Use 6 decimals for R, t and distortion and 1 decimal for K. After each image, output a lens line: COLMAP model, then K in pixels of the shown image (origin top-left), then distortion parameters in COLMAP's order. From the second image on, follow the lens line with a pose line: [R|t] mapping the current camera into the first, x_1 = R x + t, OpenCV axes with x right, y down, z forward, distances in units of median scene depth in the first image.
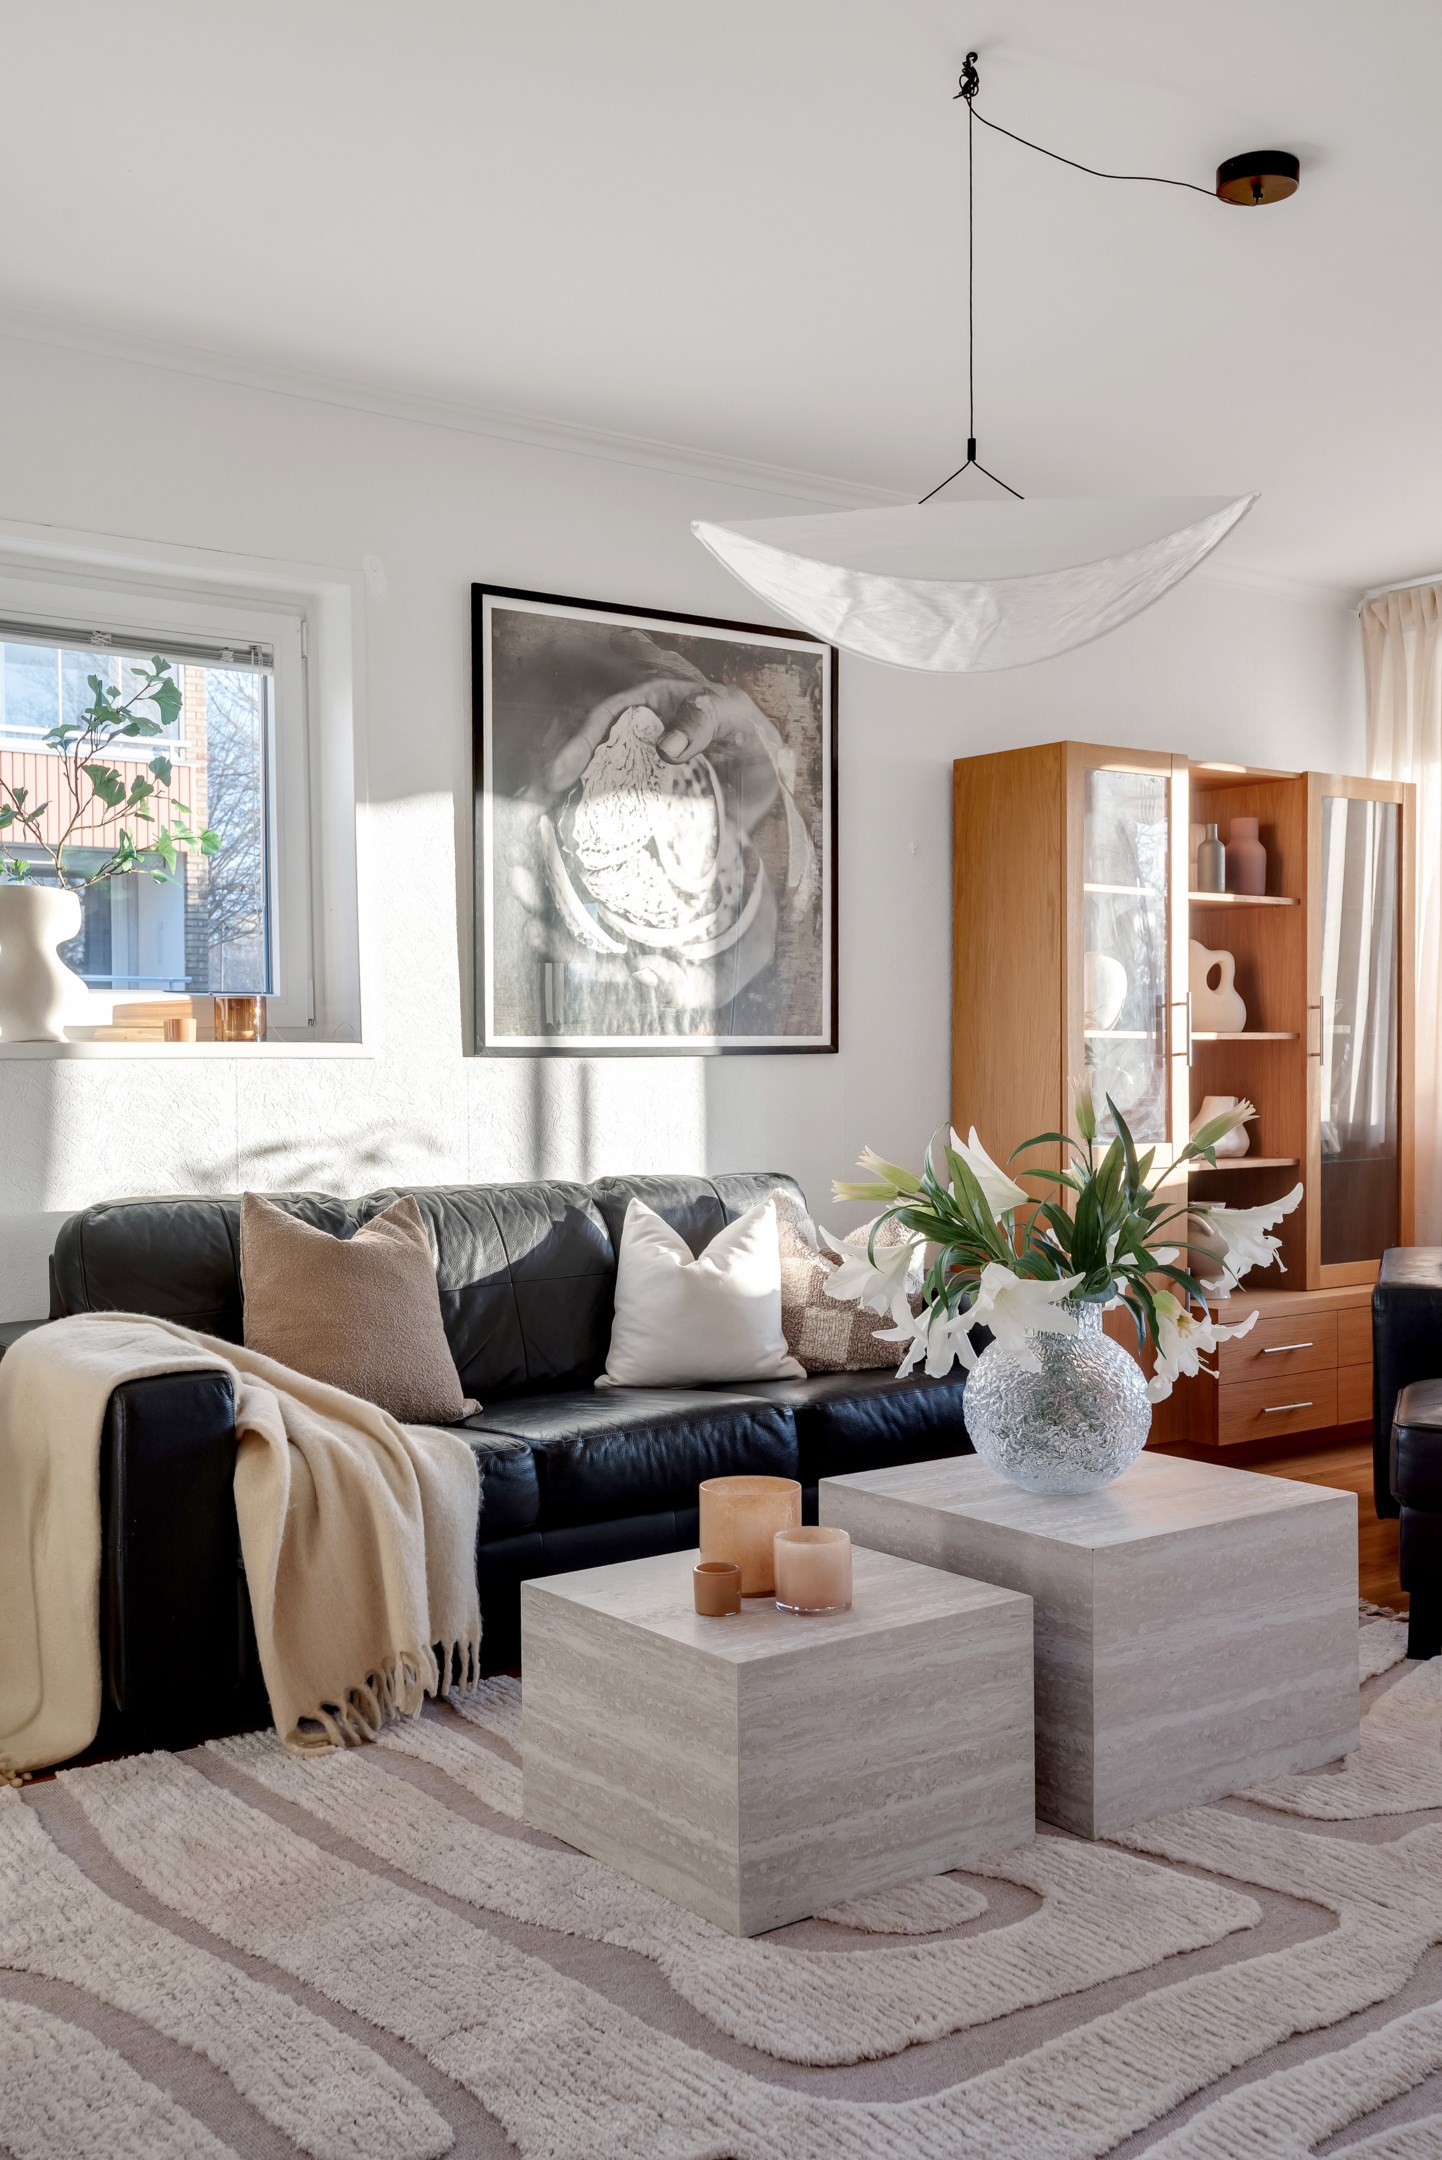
lens RADIAL K [[2040.1, 0, 721.0], [0, 2040.1, 1080.0], [0, 0, 1]] dist [0.027562, -0.014041]
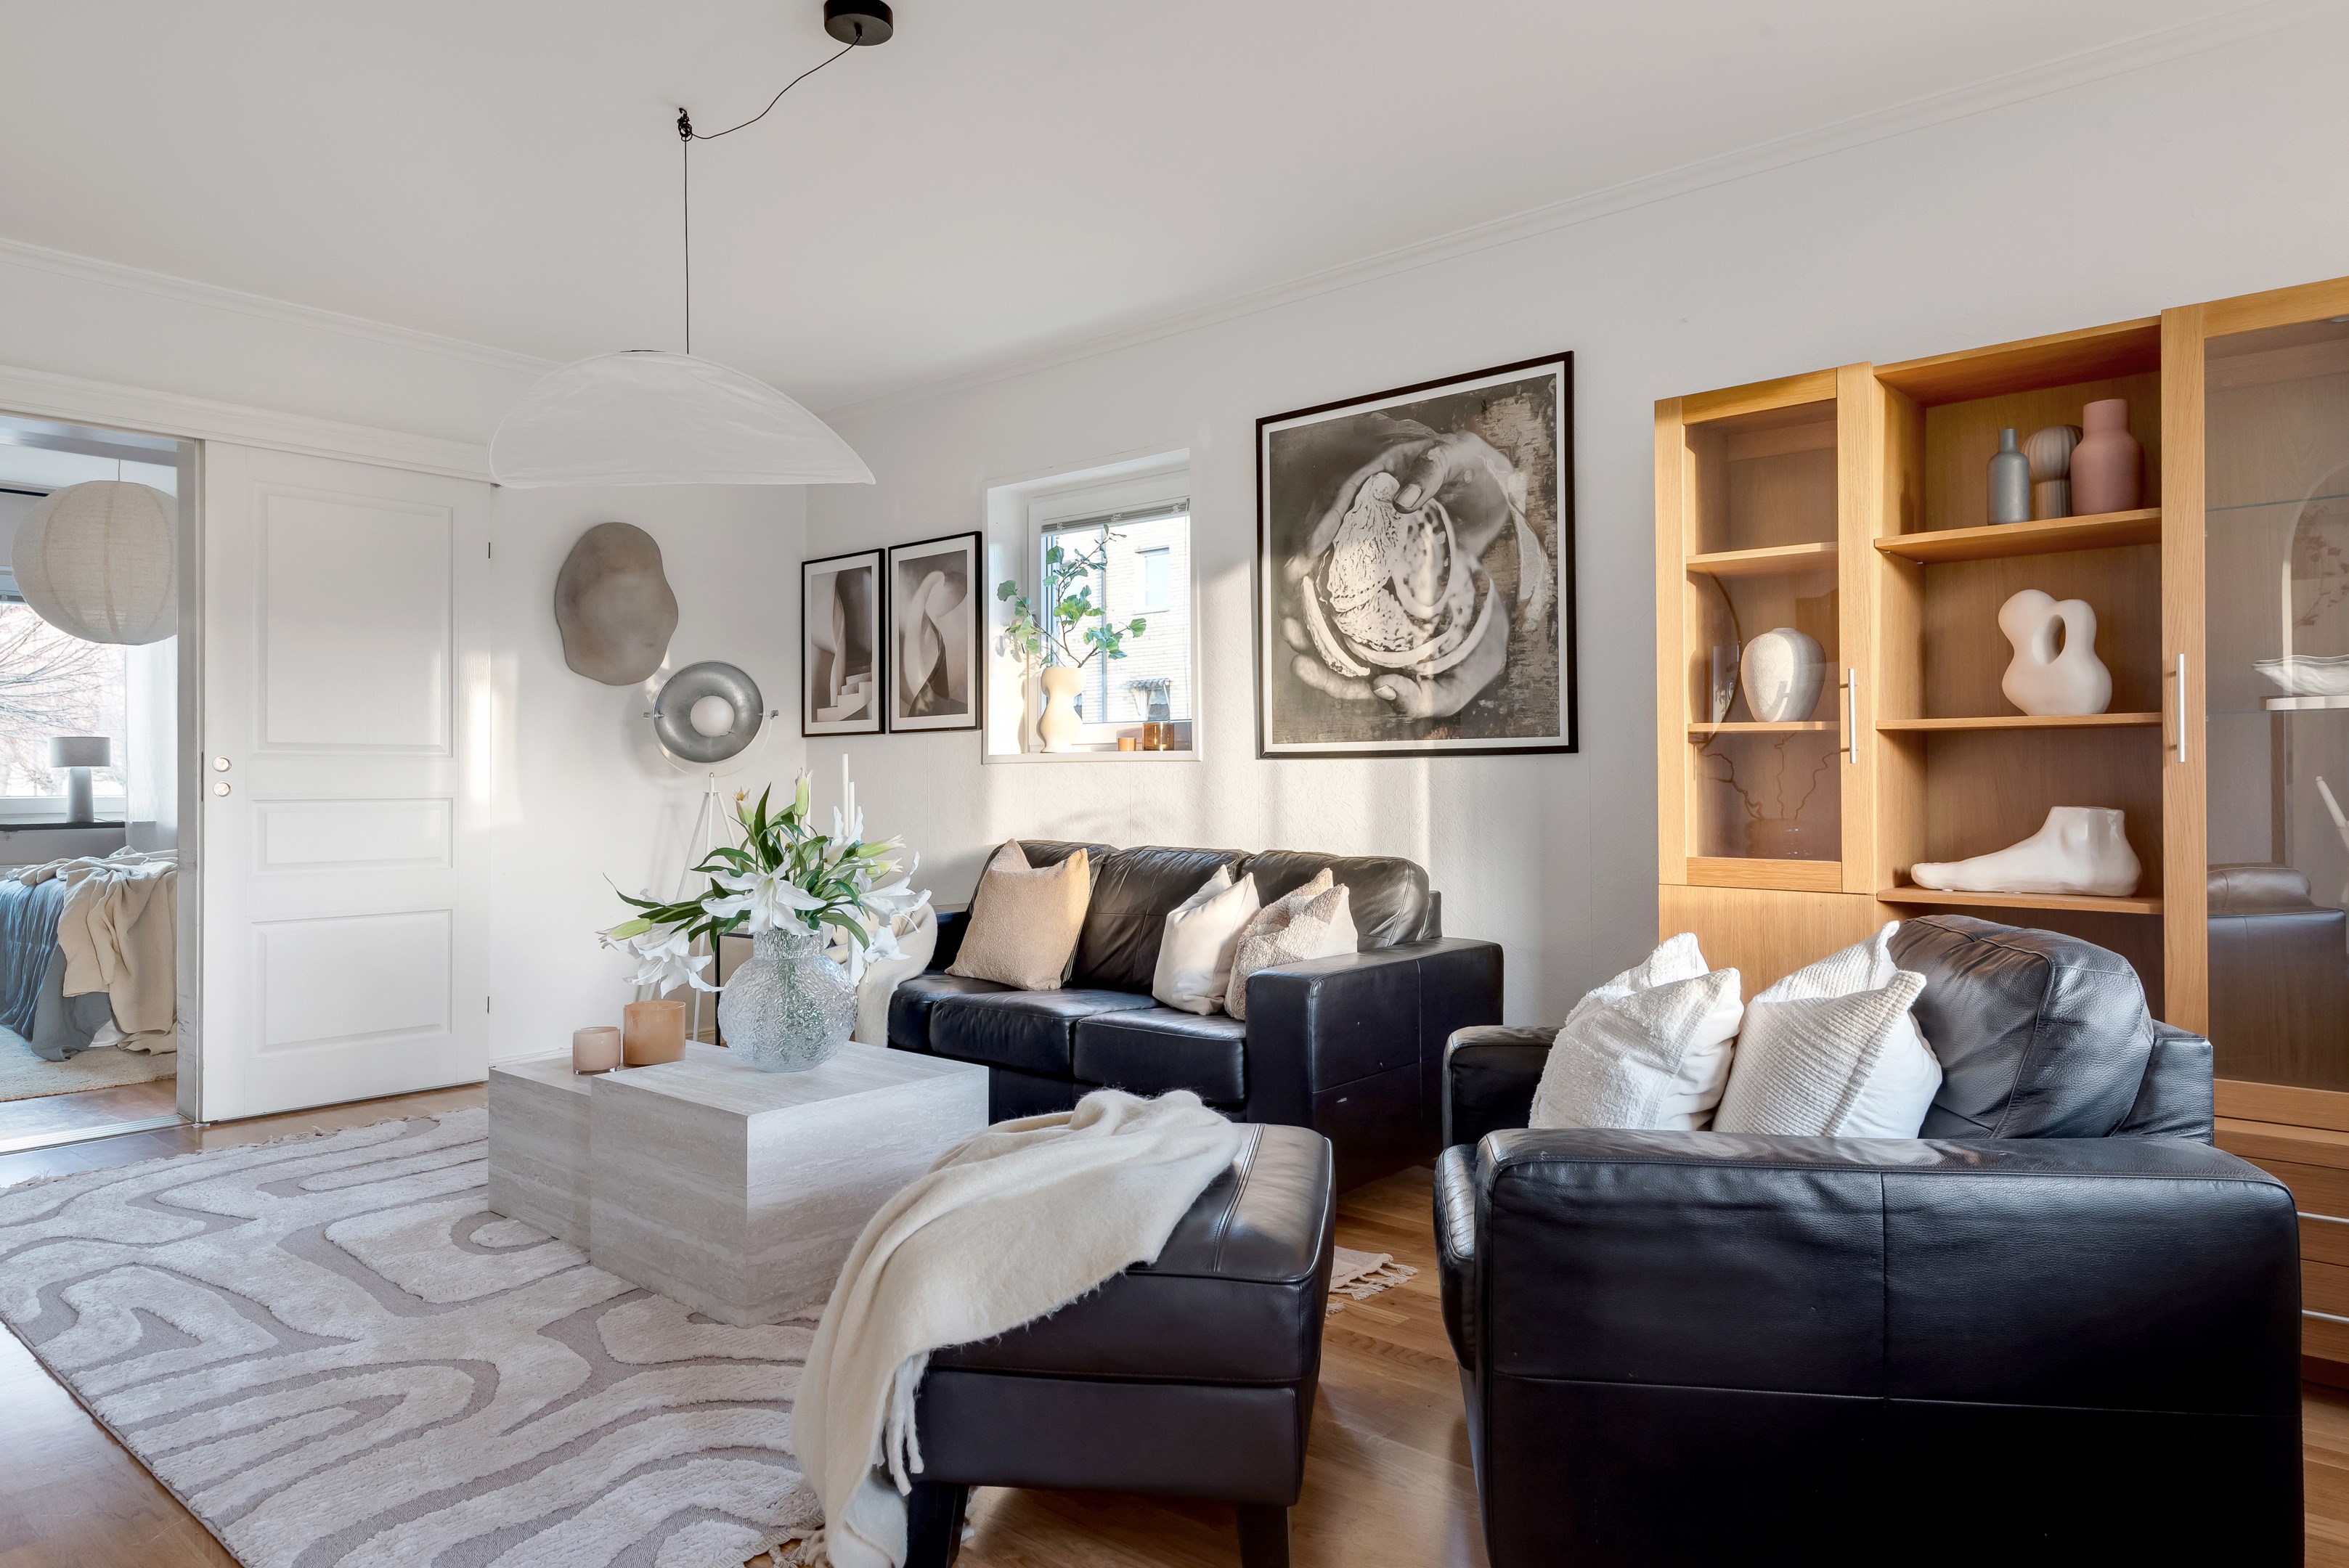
lens RADIAL K [[1450.1, 0, 1174.5], [0, 1450.1, 784.0], [0, 0, 1]] dist [0.022308, -0.000455]
pose [[0.211851, 0.007615, -0.977272, 1.148563], [-0.009921, 0.999935, 0.005641, 0.000770], [0.977252, 0.008501, 0.211912, 1.011824]]
